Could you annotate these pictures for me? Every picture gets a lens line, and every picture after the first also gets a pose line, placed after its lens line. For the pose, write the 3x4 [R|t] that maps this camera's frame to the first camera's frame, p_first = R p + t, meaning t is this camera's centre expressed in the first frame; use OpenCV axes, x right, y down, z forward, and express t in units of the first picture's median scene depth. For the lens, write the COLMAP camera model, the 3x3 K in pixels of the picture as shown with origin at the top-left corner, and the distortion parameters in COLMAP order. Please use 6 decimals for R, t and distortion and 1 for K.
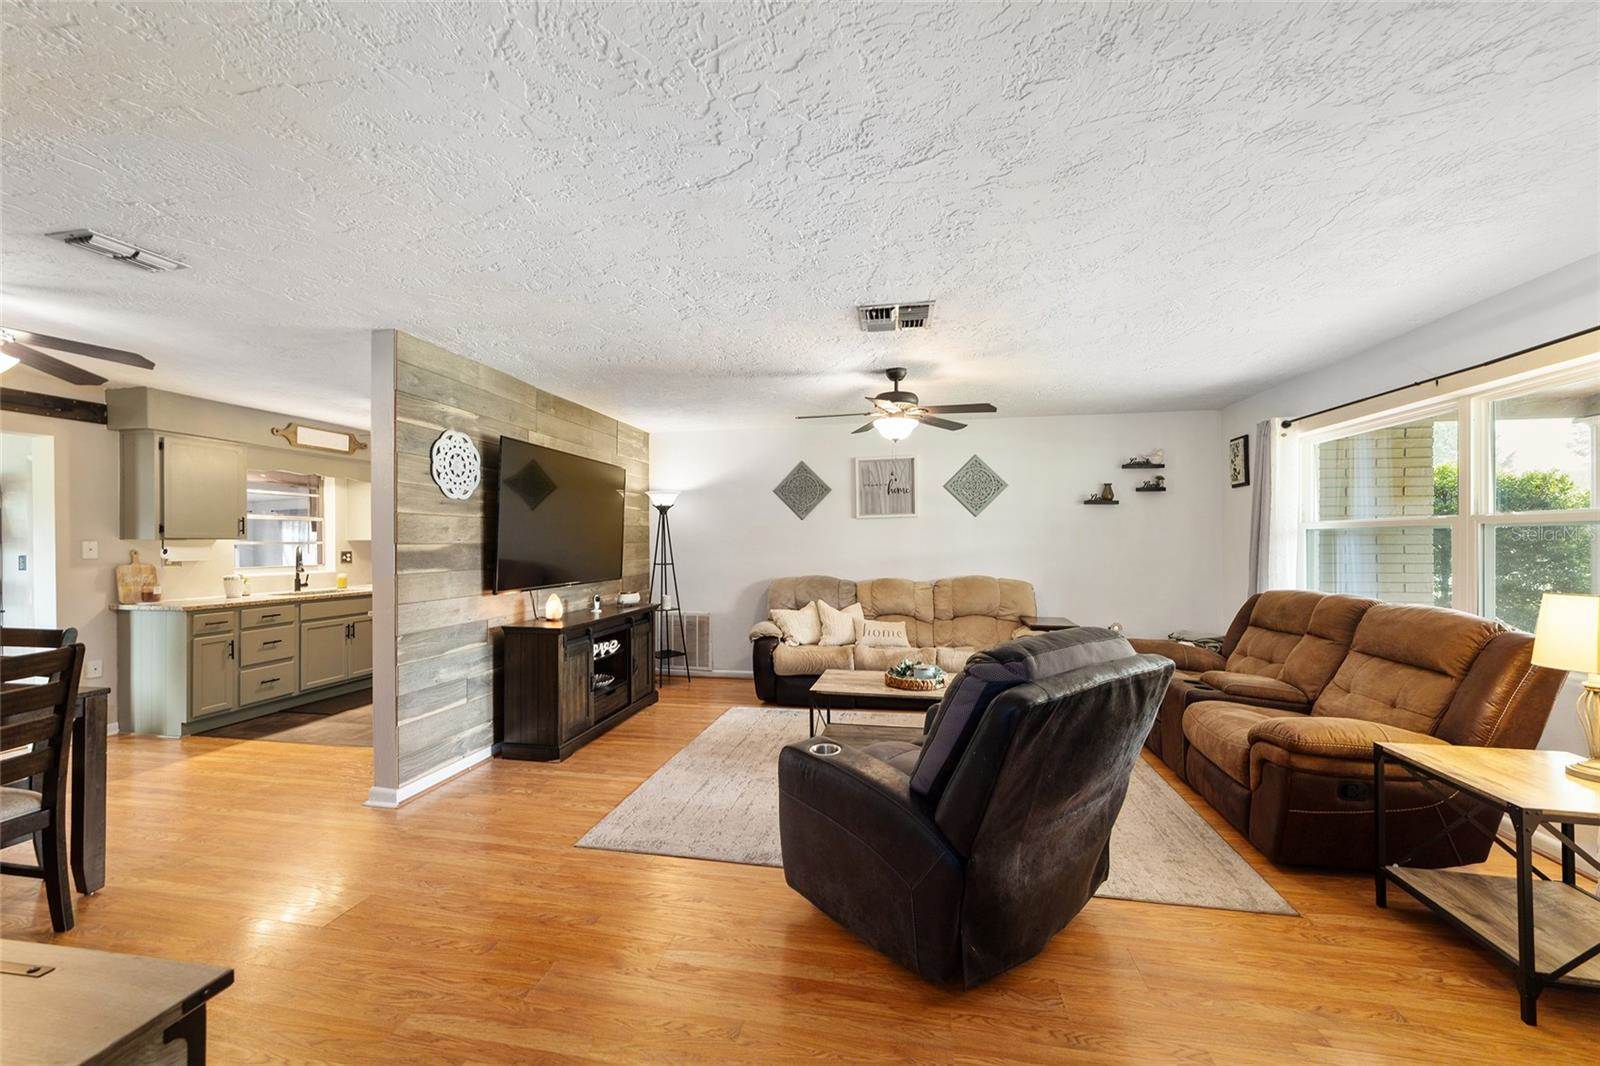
lens RADIAL K [[619.3, 0, 792.8], [0, 619.3, 535.8], [0, 0, 1]] dist [-0.012591, 0.005724]
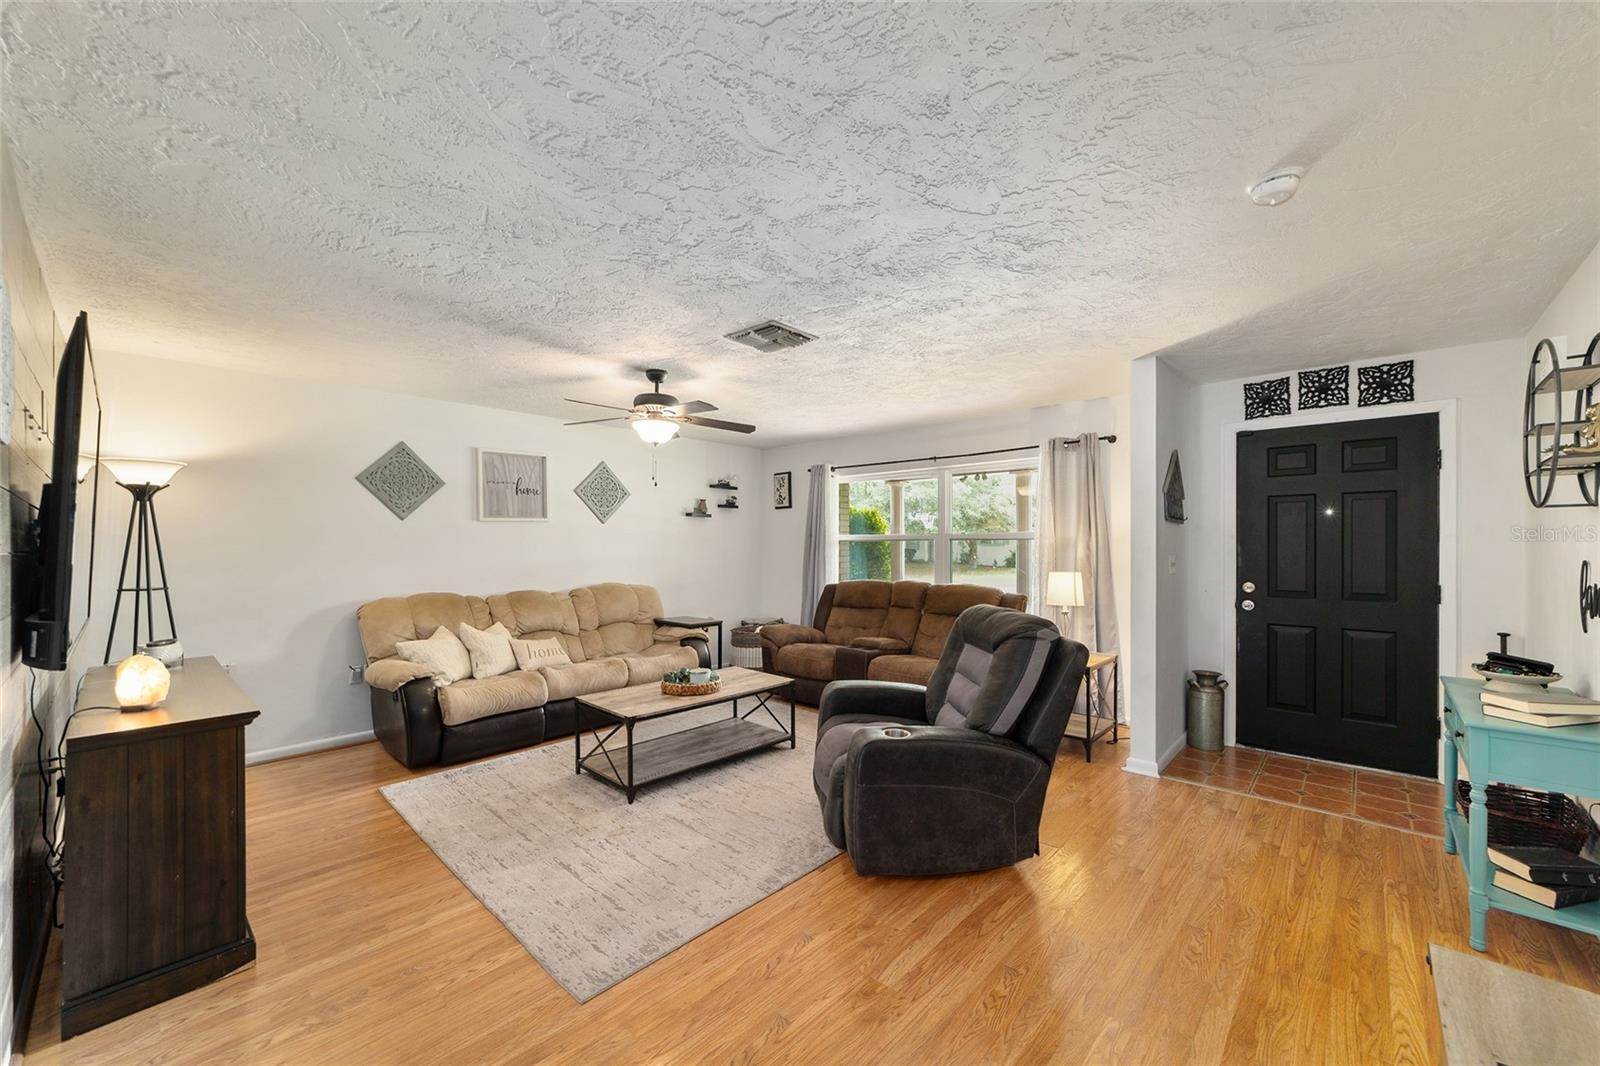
lens RADIAL K [[621.2, 0, 790.4], [0, 621.2, 547.0], [0, 0, 1]] dist [-0.009890, 0.000483]
pose [[0.532836, 0.001072, 0.846218, -0.520905], [-0.007392, 0.999967, 0.003388, 0.001178], [-0.846186, -0.008061, 0.532826, 0.293749]]
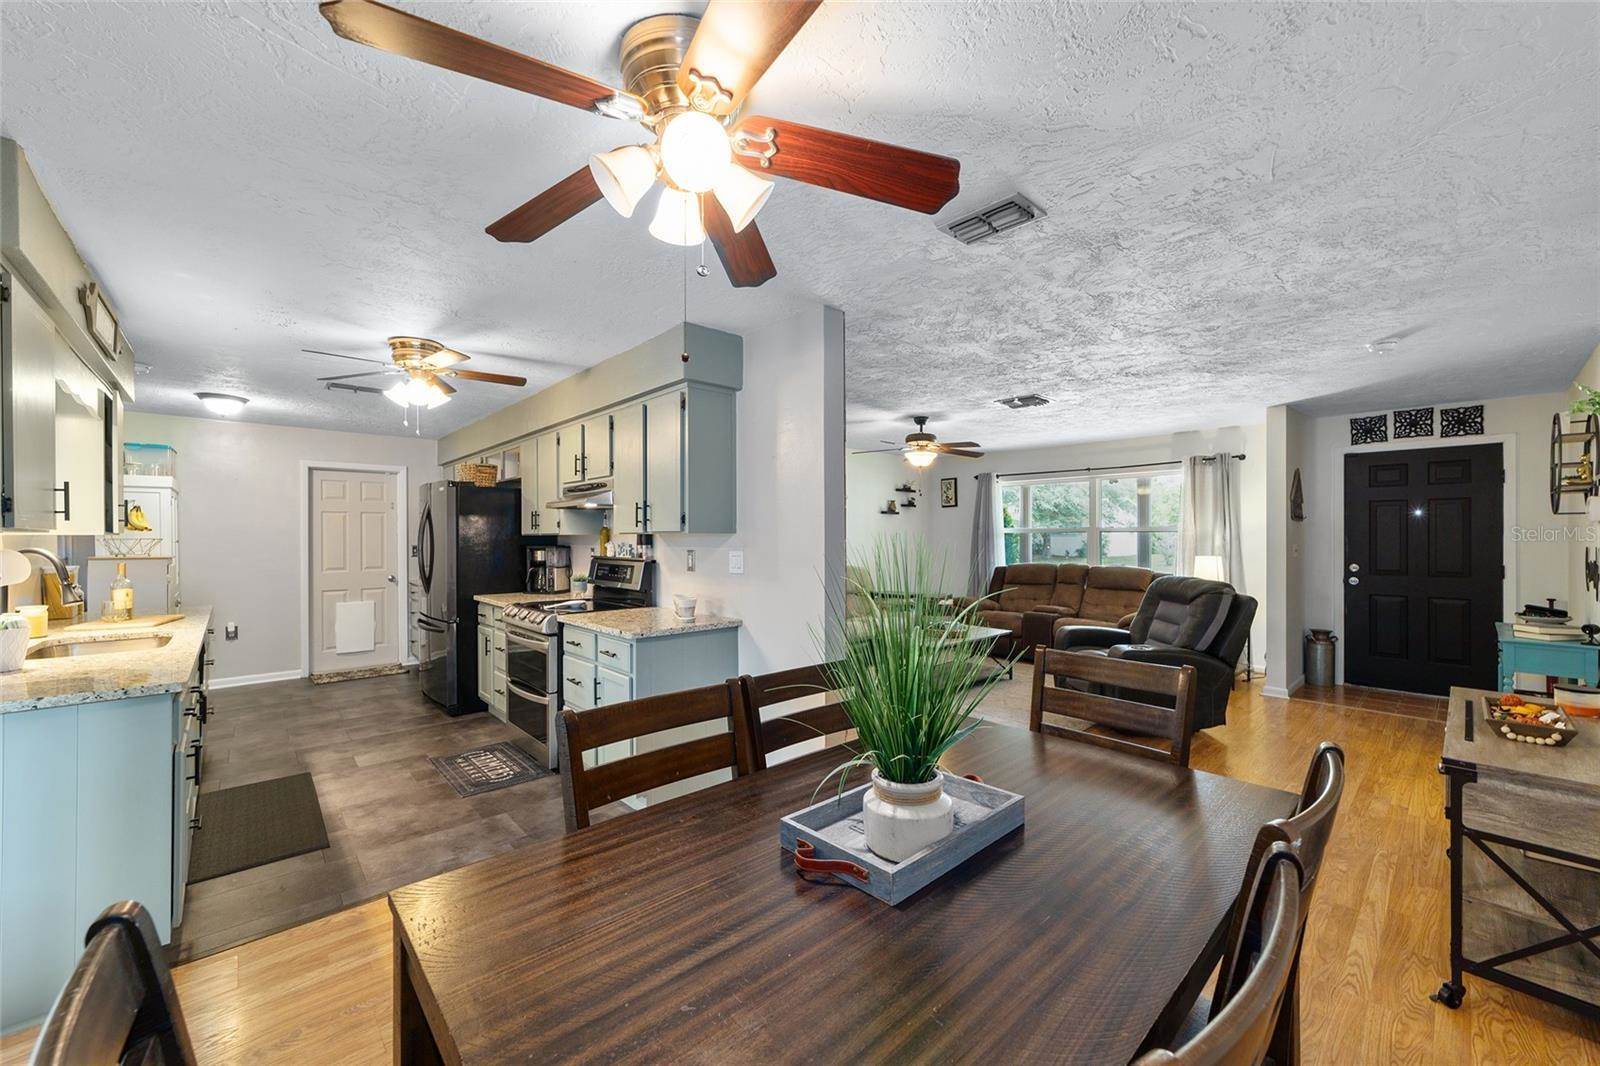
lens RADIAL K [[619.3, 0, 792.8], [0, 619.3, 535.8], [0, 0, 1]] dist [-0.012591, 0.005724]
pose [[0.600698, 0.003730, 0.799467, -1.090732], [-0.008052, 0.999967, 0.001384, 0.001996], [-0.799435, -0.007269, 0.600708, 0.370952]]
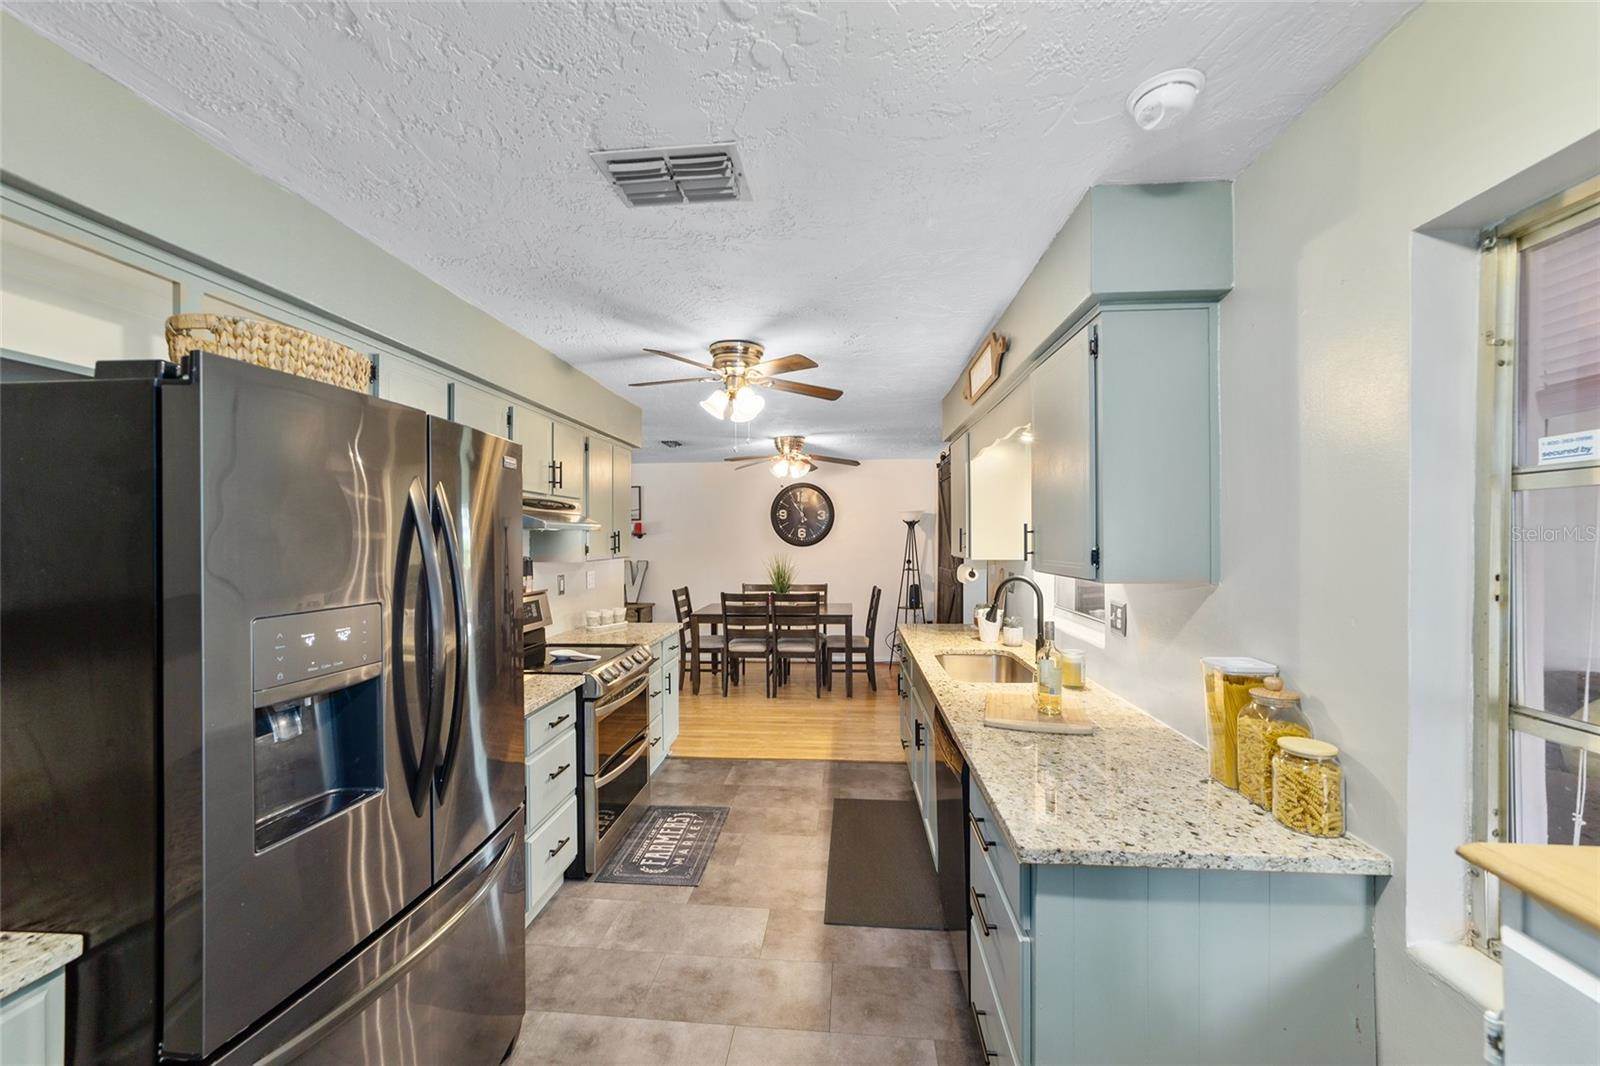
lens RADIAL K [[619.3, 0, 792.8], [0, 619.3, 535.8], [0, 0, 1]] dist [-0.012591, 0.005724]
pose [[-0.994713, 0.003865, -0.102621, -0.742565], [0.005219, 0.999903, -0.012927, -0.019105], [0.102561, -0.013394, -0.994637, 1.903836]]
